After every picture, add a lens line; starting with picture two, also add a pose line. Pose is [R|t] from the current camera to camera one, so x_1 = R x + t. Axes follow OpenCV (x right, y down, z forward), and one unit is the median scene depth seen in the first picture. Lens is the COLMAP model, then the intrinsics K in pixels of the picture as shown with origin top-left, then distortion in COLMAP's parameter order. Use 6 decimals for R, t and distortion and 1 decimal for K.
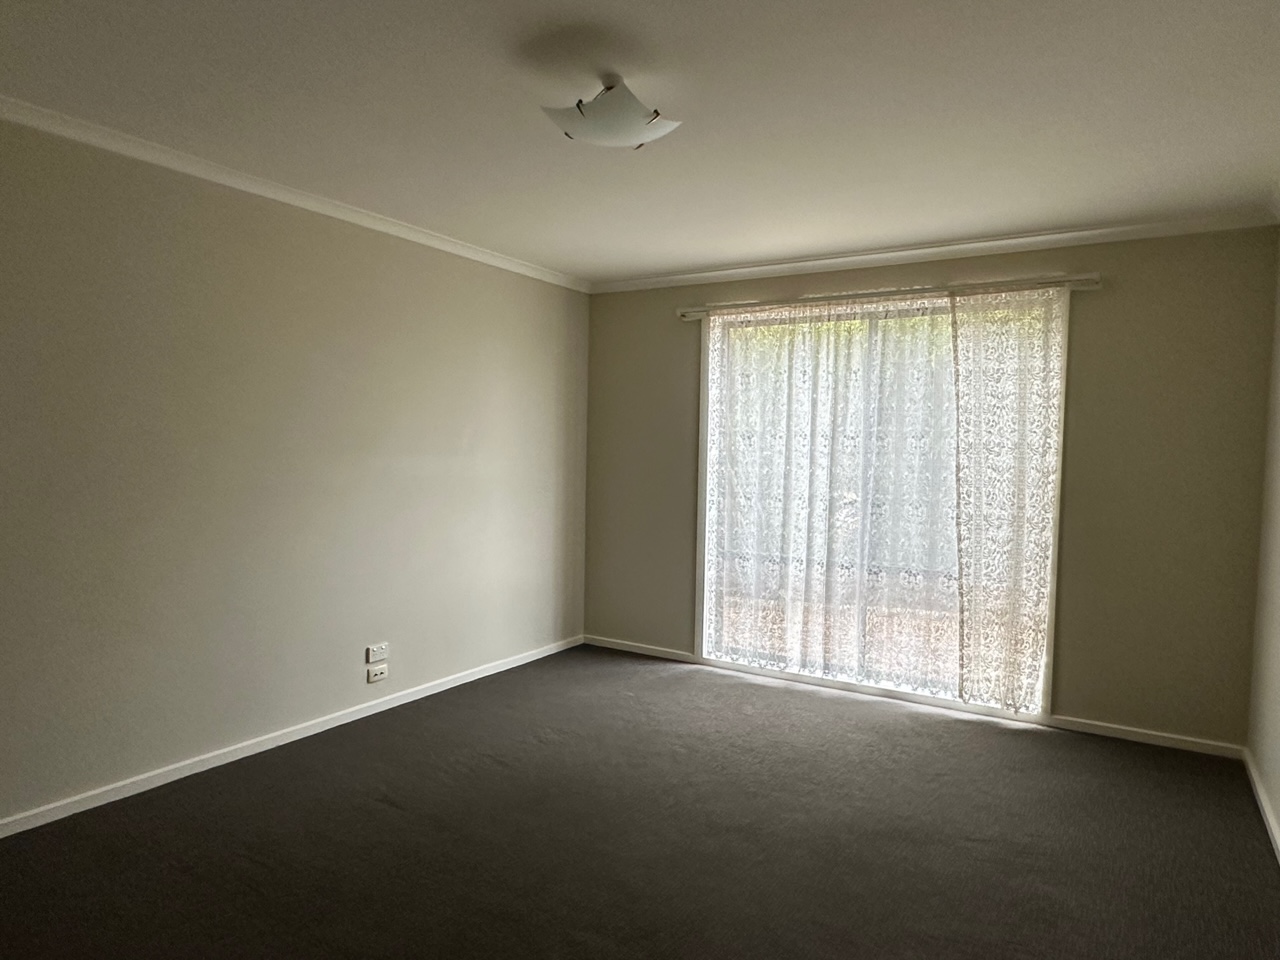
lens RADIAL K [[797.6, 0, 640.3], [0, 797.6, 492.6], [0, 0, 1]] dist [-0.006305, 0.001093]
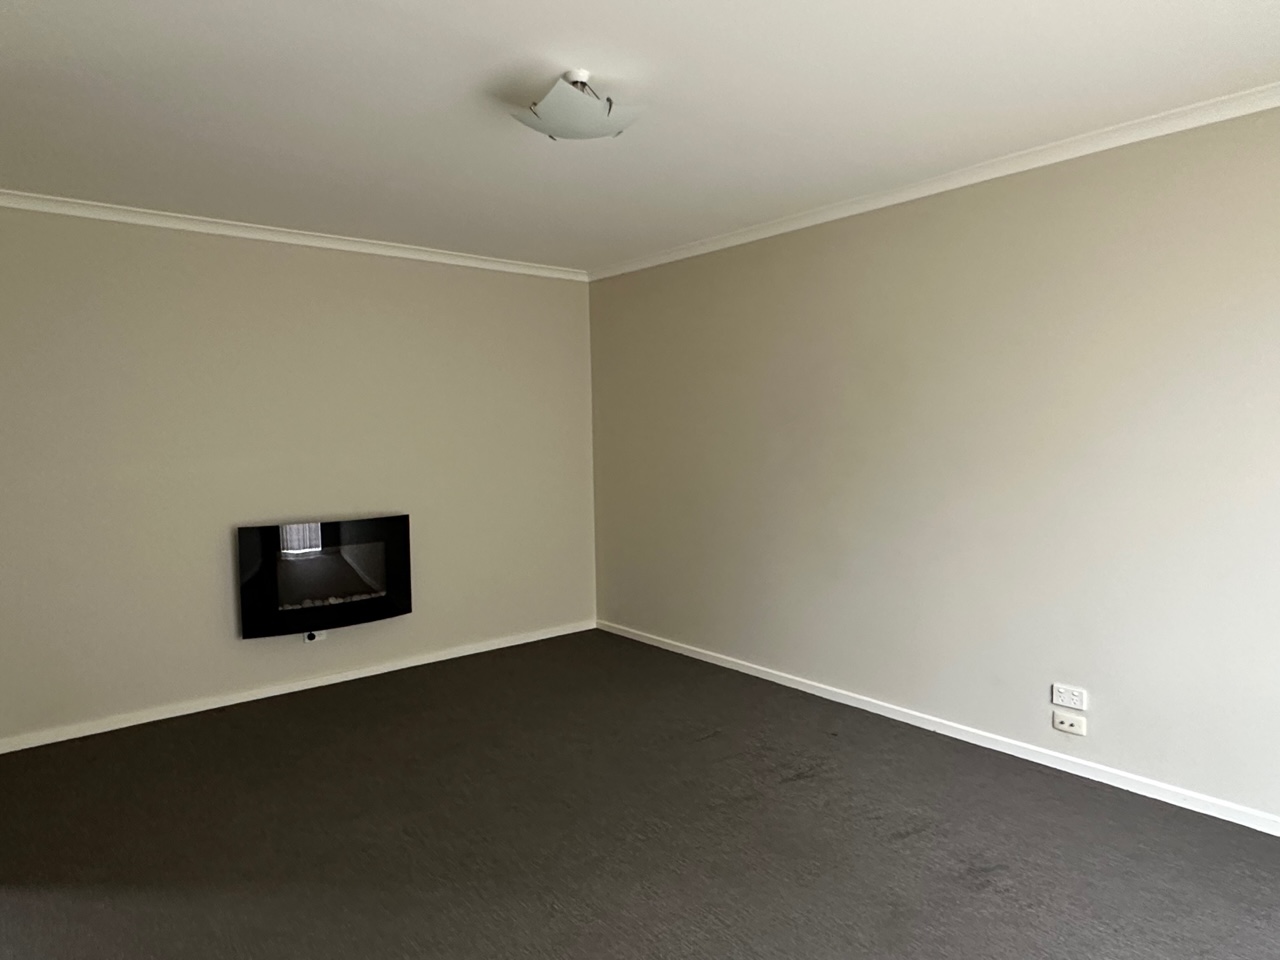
lens RADIAL K [[797.6, 0, 640.3], [0, 797.6, 492.6], [0, 0, 1]] dist [-0.006305, 0.001093]
pose [[-0.308398, 0.063727, -0.949120, 0.603999], [-0.049010, 0.995364, 0.082756, -0.050060], [0.949994, 0.072038, -0.303845, 0.930708]]
